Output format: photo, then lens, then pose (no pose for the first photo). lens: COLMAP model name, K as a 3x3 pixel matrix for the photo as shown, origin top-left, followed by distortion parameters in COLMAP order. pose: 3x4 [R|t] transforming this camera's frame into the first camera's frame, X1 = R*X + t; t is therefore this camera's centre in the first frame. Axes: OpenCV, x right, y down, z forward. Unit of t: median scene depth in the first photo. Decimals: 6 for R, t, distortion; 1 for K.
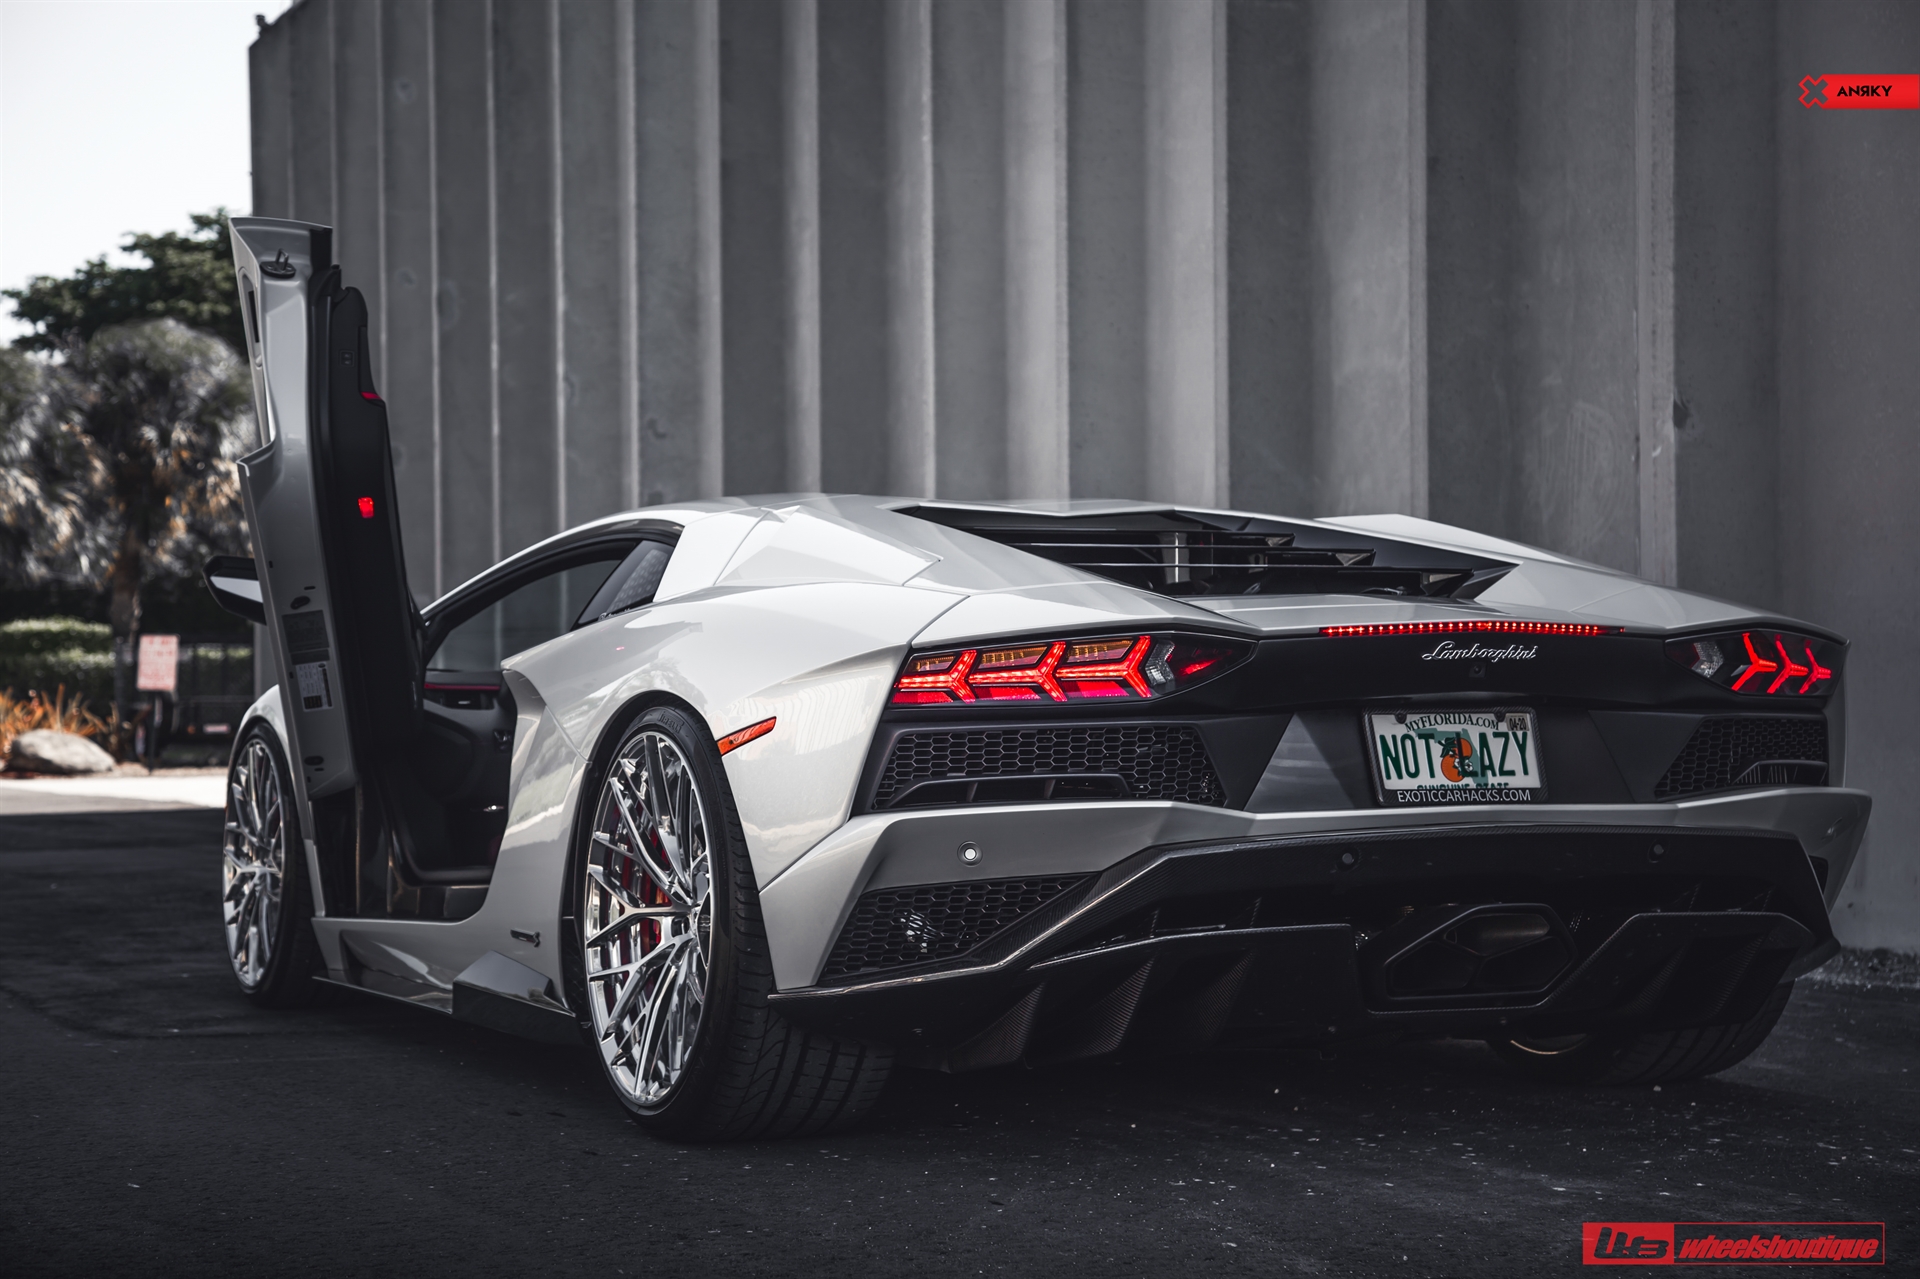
lens RADIAL K [[3430.2, 0, 964.8], [0, 3430.2, 611.9], [0, 0, 1]] dist [0.274025, 0.228400]
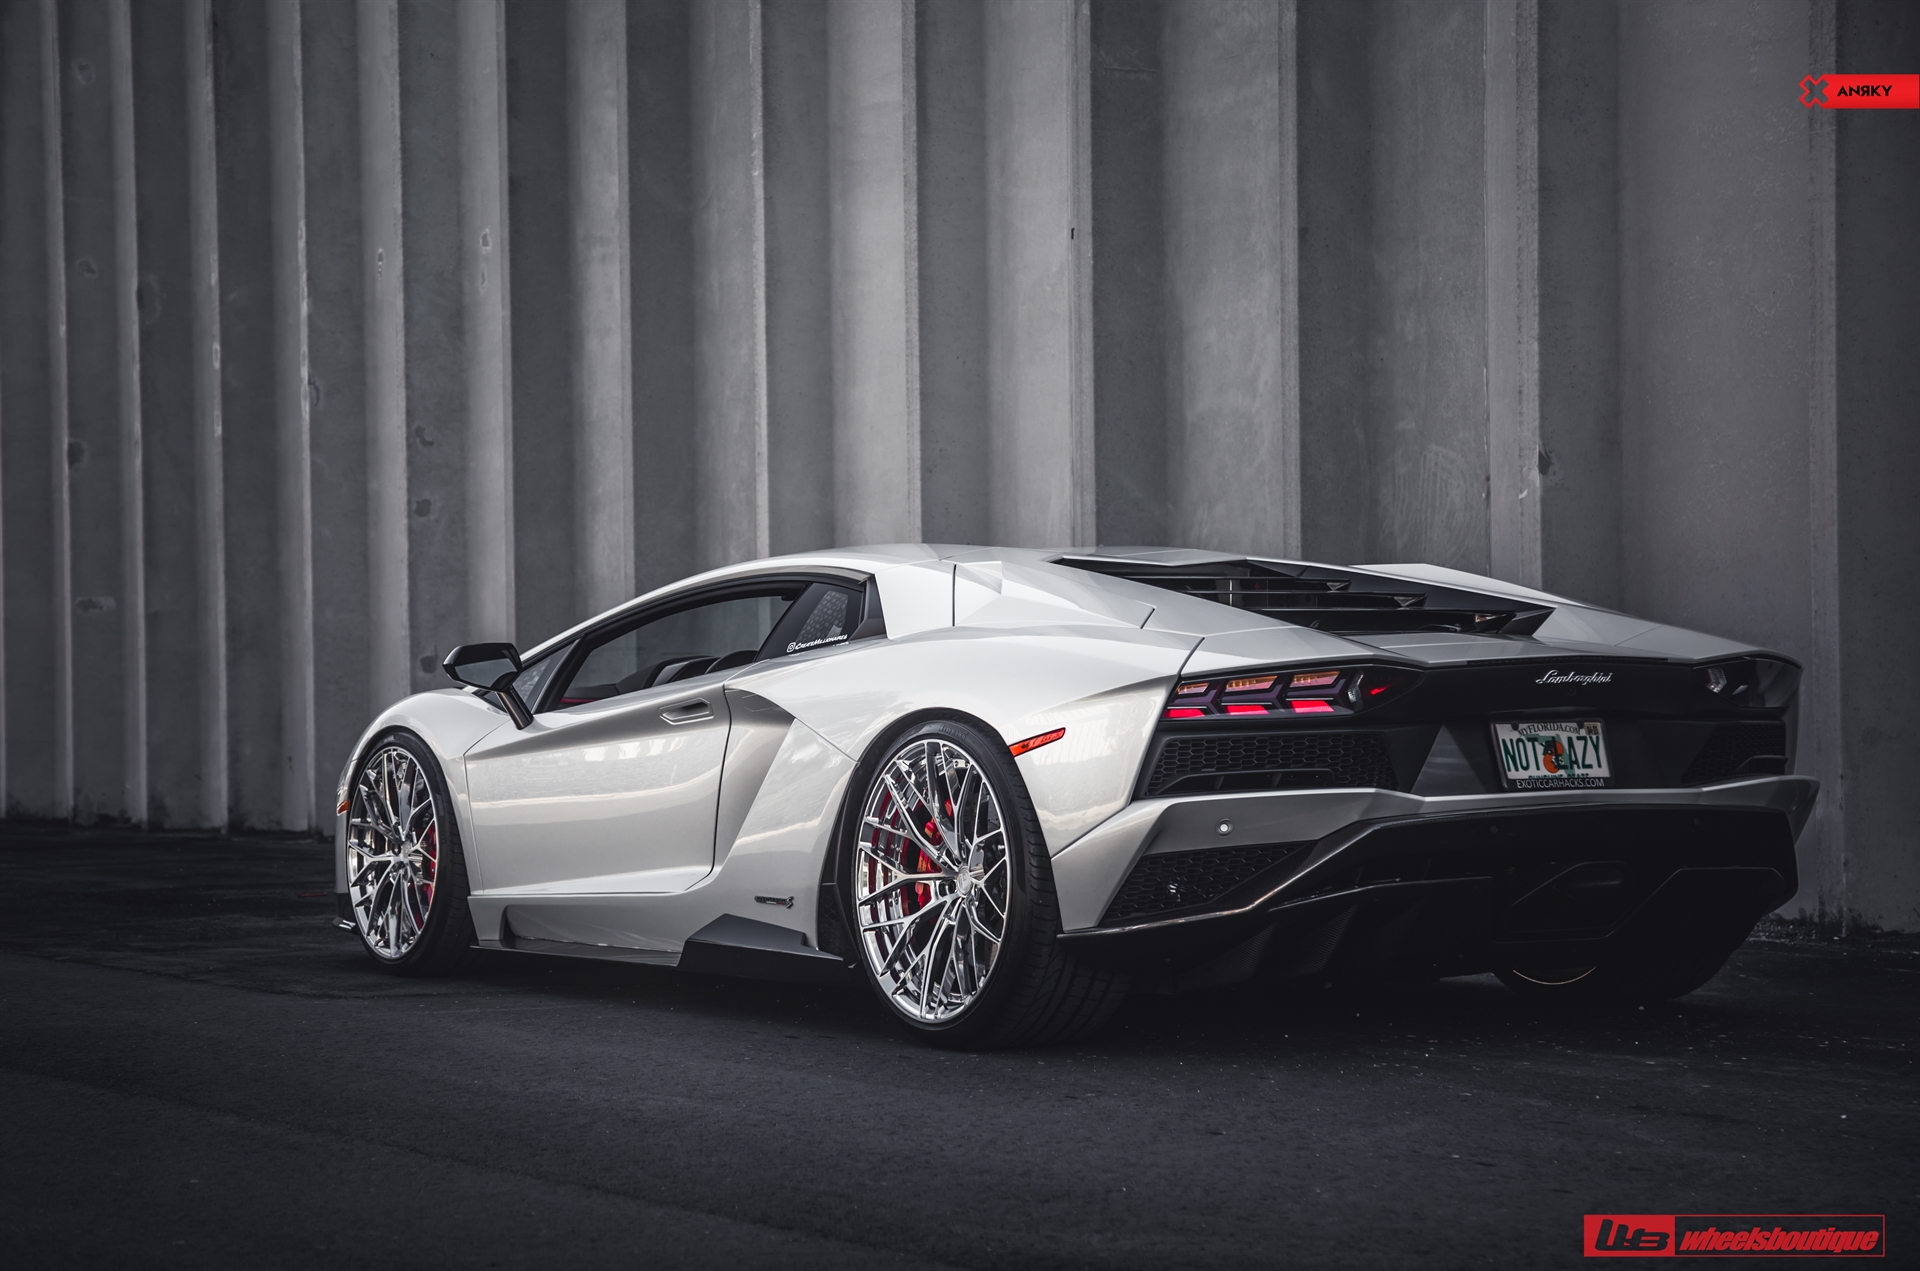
lens RADIAL K [[3847.0, 0, 960.0], [0, 3847.0, 635.5], [0, 0, 1]] dist [0.380098, -0.059118]
pose [[0.990270, -0.002446, 0.139140, -0.173656], [0.001046, 0.999948, 0.010133, -0.011887], [-0.139157, -0.009889, 0.990221, -0.276448]]
